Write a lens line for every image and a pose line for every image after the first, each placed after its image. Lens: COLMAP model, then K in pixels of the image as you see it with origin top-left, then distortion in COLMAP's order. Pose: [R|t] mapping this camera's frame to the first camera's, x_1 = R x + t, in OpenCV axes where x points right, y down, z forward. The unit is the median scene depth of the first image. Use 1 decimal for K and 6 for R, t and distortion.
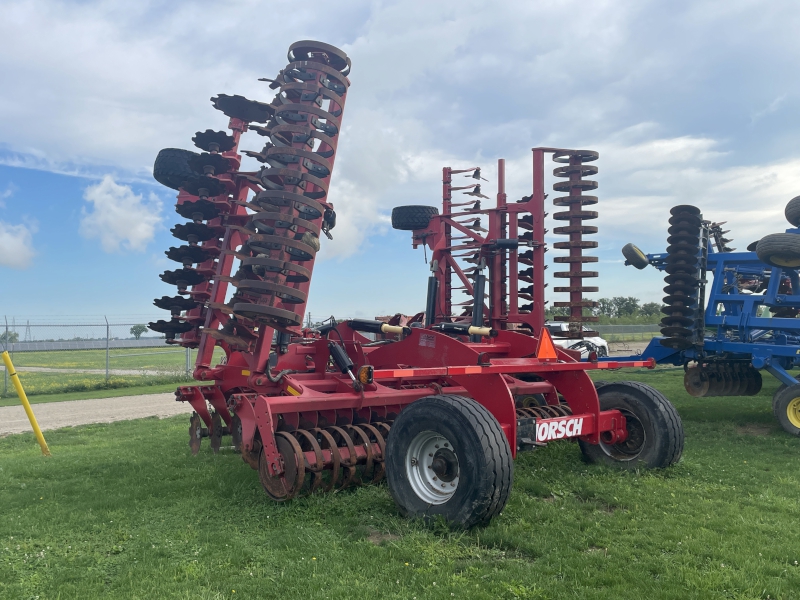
lens RADIAL K [[726.1, 0, 400.0], [0, 726.1, 300.0], [0, 0, 1]] dist [0.040932, 0.004198]
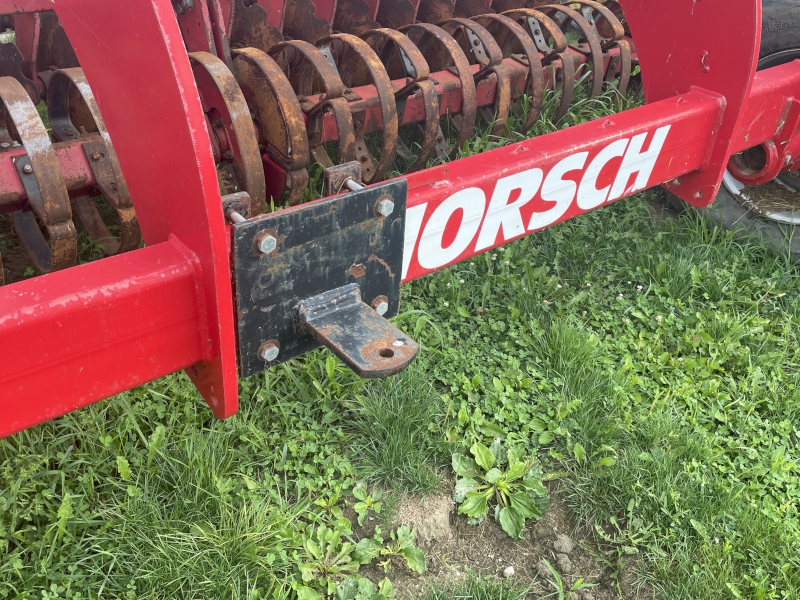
lens RADIAL K [[726.1, 0, 400.0], [0, 726.1, 300.0], [0, 0, 1]] dist [0.040932, 0.004198]
pose [[0.989850, 0.090321, -0.109719, 0.200621], [-0.008898, 0.809928, 0.586462, 0.068280], [0.141834, -0.579534, 0.802511, 0.784645]]
